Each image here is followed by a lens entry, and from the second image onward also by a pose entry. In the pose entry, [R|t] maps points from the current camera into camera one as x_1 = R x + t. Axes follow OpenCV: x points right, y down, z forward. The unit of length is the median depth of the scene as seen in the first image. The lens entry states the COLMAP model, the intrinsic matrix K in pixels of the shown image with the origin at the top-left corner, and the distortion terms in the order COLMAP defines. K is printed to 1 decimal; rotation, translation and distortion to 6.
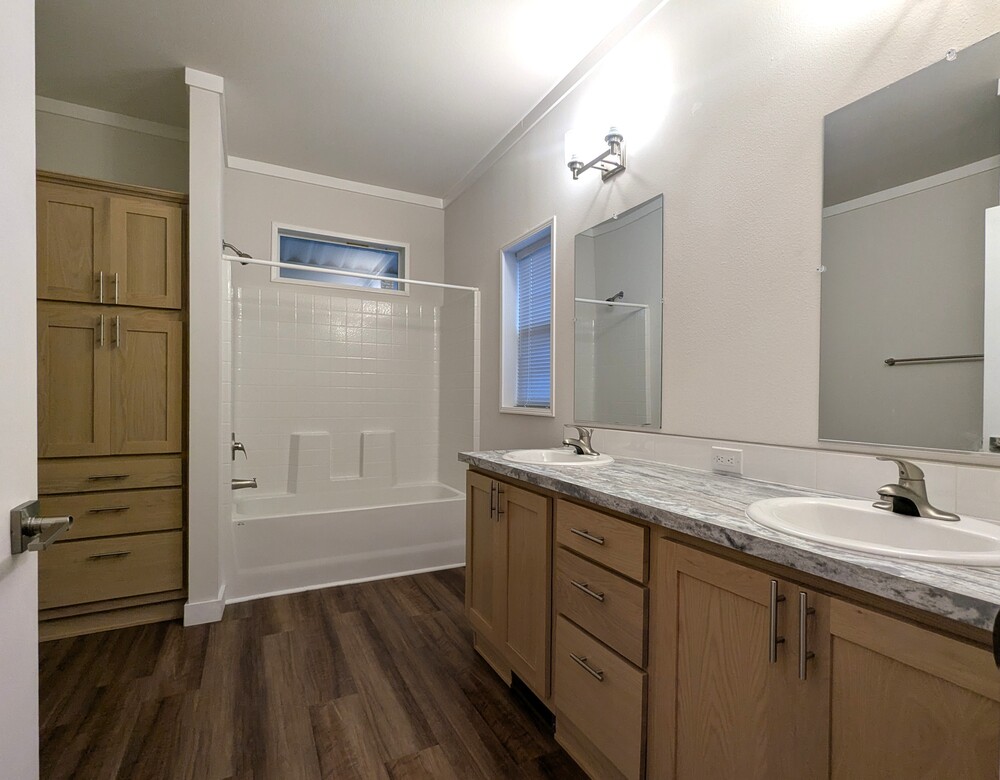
lens RADIAL K [[489.1, 0, 502.7], [0, 489.1, 396.4], [0, 0, 1]] dist [-0.003654, -0.001531]
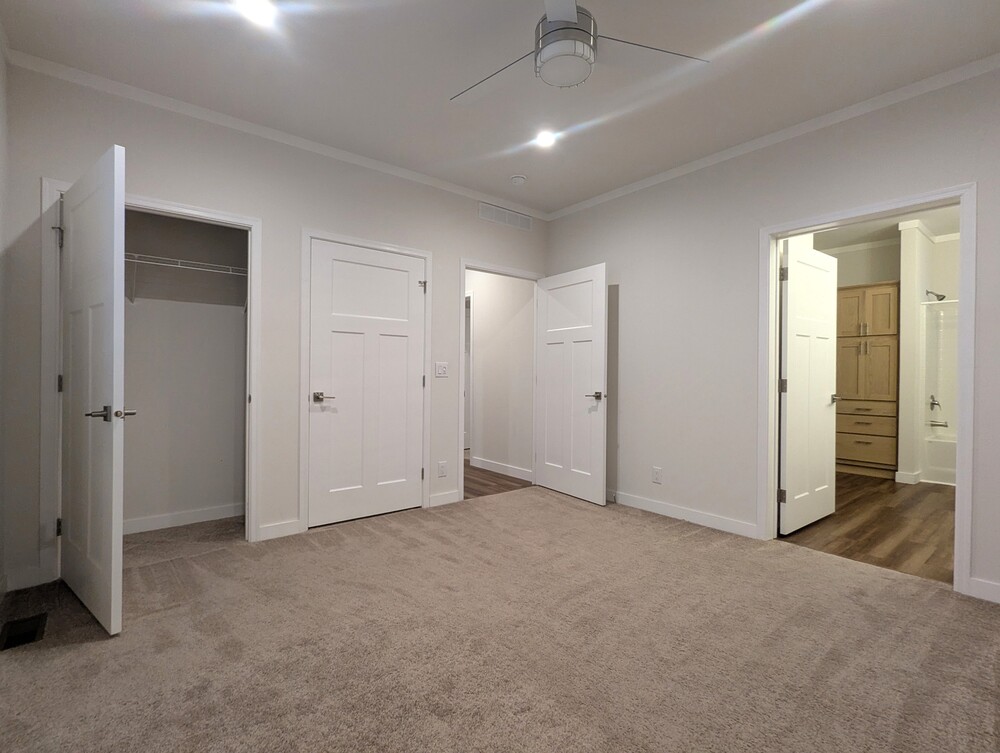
lens RADIAL K [[472.5, 0, 502.4], [0, 472.5, 375.4], [0, 0, 1]] dist [-0.013115, -0.000393]
pose [[0.182383, 0.008713, -0.983189, 1.068800], [-0.010681, 0.999919, 0.006880, 0.006962], [0.983170, 0.009246, 0.182461, -1.098985]]
